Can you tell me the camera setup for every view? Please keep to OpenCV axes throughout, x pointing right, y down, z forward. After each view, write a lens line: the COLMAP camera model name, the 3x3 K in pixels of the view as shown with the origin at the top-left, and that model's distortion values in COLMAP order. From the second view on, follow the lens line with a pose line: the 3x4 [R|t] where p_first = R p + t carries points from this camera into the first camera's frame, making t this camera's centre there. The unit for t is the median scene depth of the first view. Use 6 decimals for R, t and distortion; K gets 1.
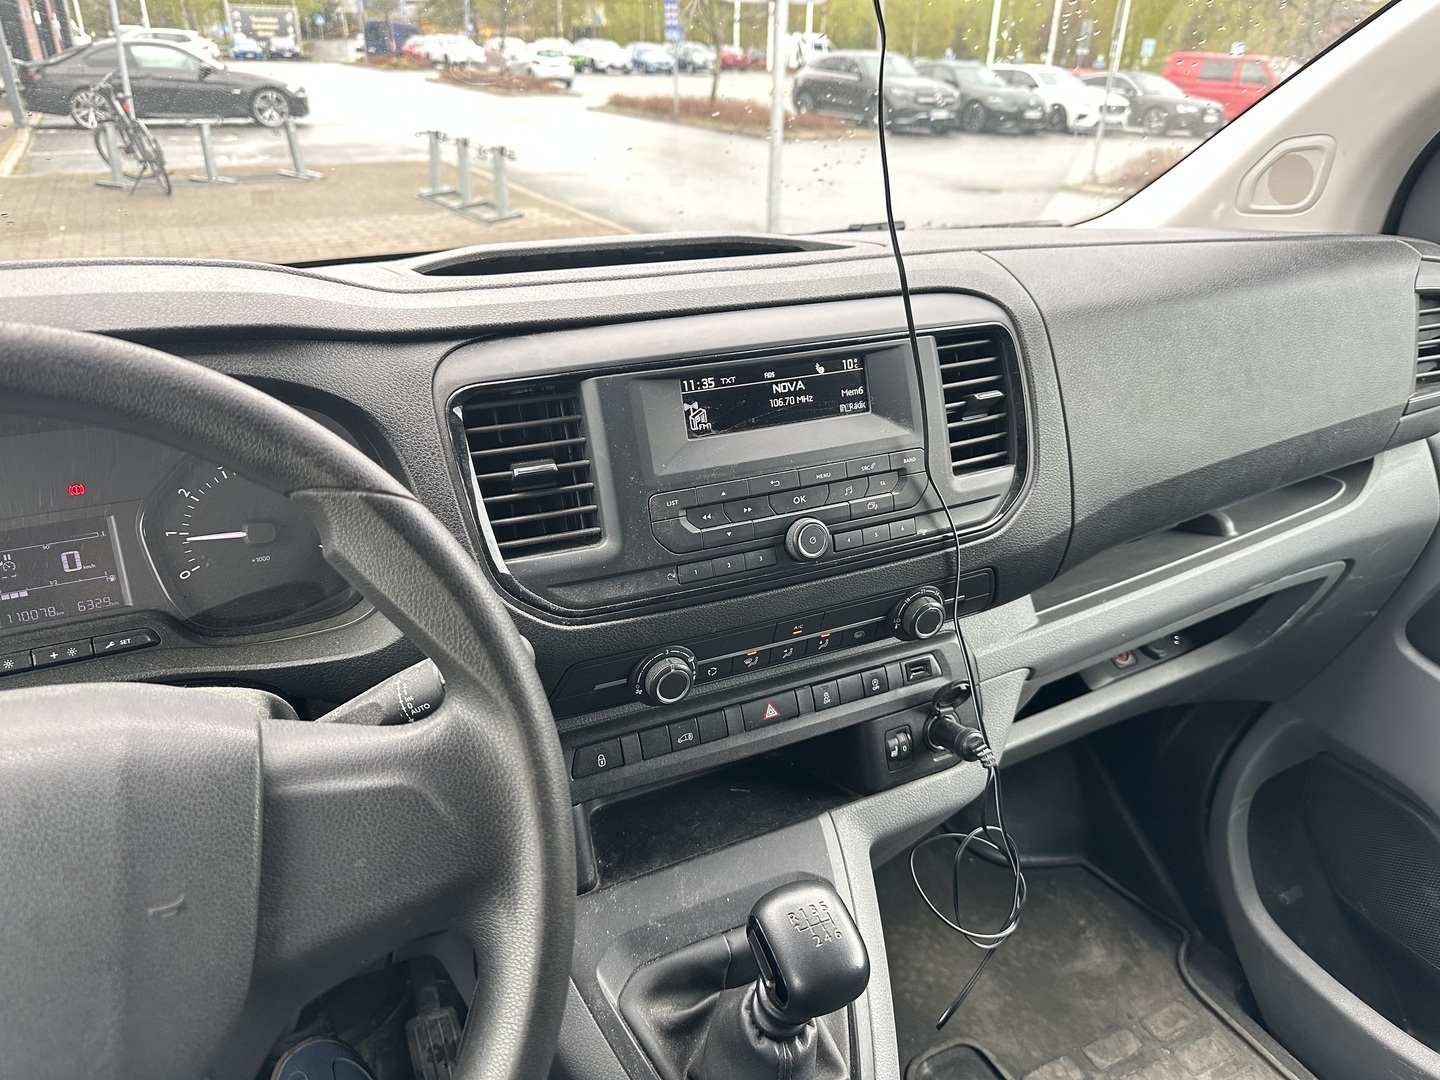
lens RADIAL K [[1007.0, 0, 723.8], [0, 1007.0, 546.5], [0, 0, 1]] dist [-0.011247, -0.006283]
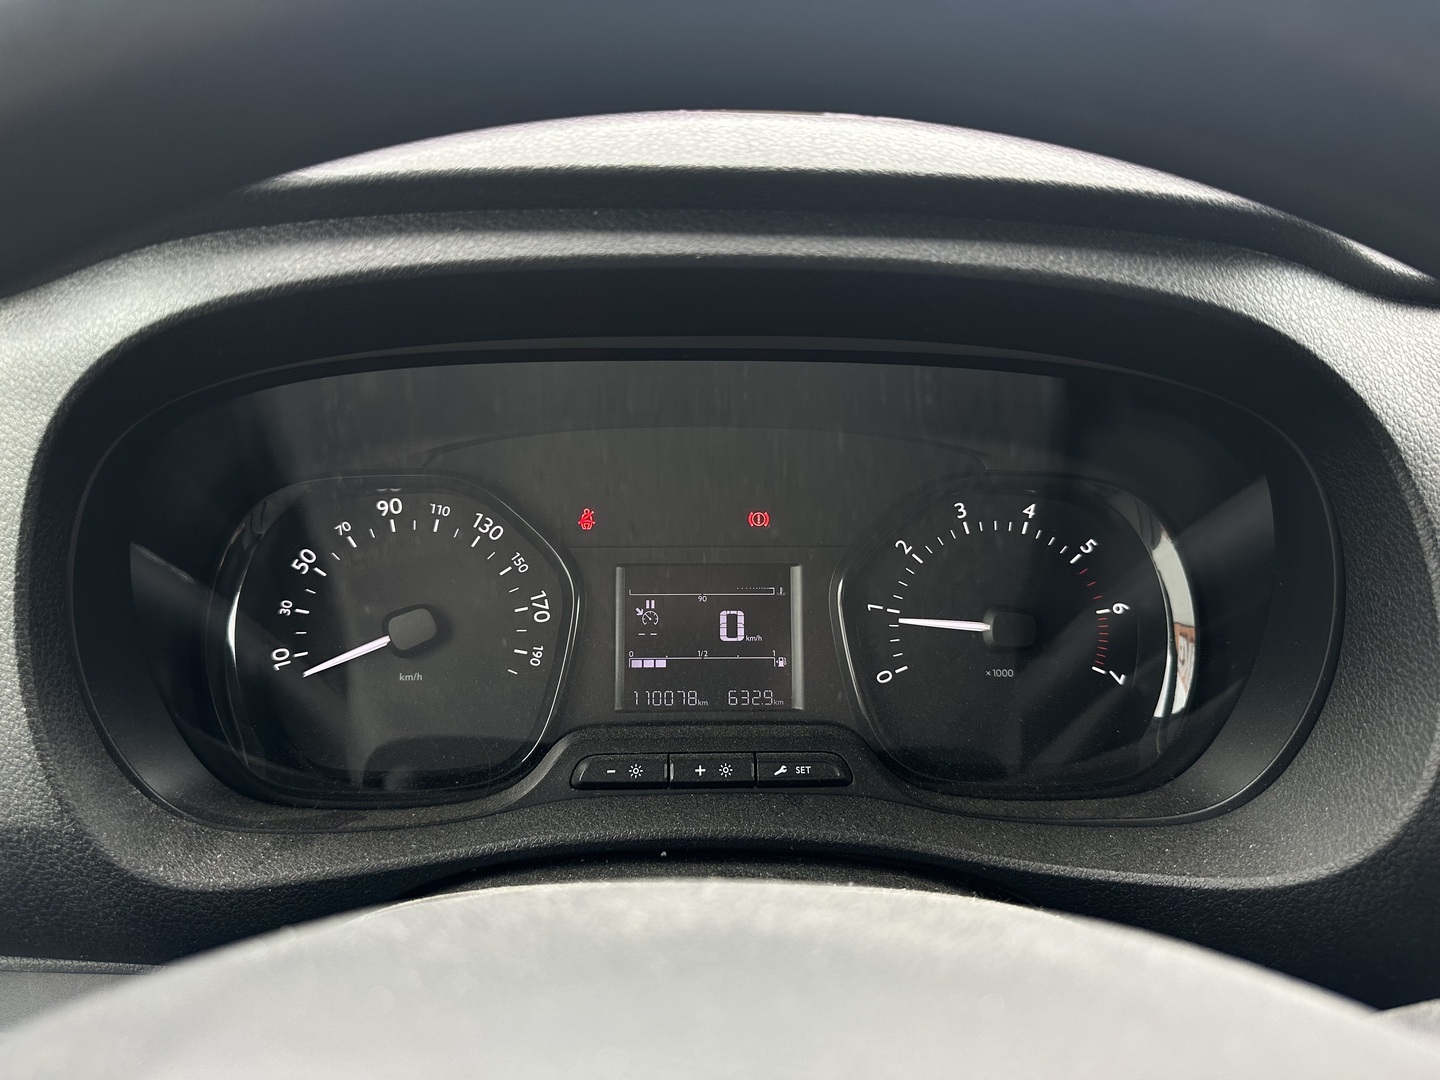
lens RADIAL K [[1007.0, 0, 719.5], [0, 1007.0, 537.2], [0, 0, 1]] dist [-0.011247, -0.006283]
pose [[0.922541, 0.111103, -0.369559, -0.419779], [-0.179633, 0.971215, -0.156439, 0.060811], [0.341540, 0.210706, 0.915944, 0.389825]]
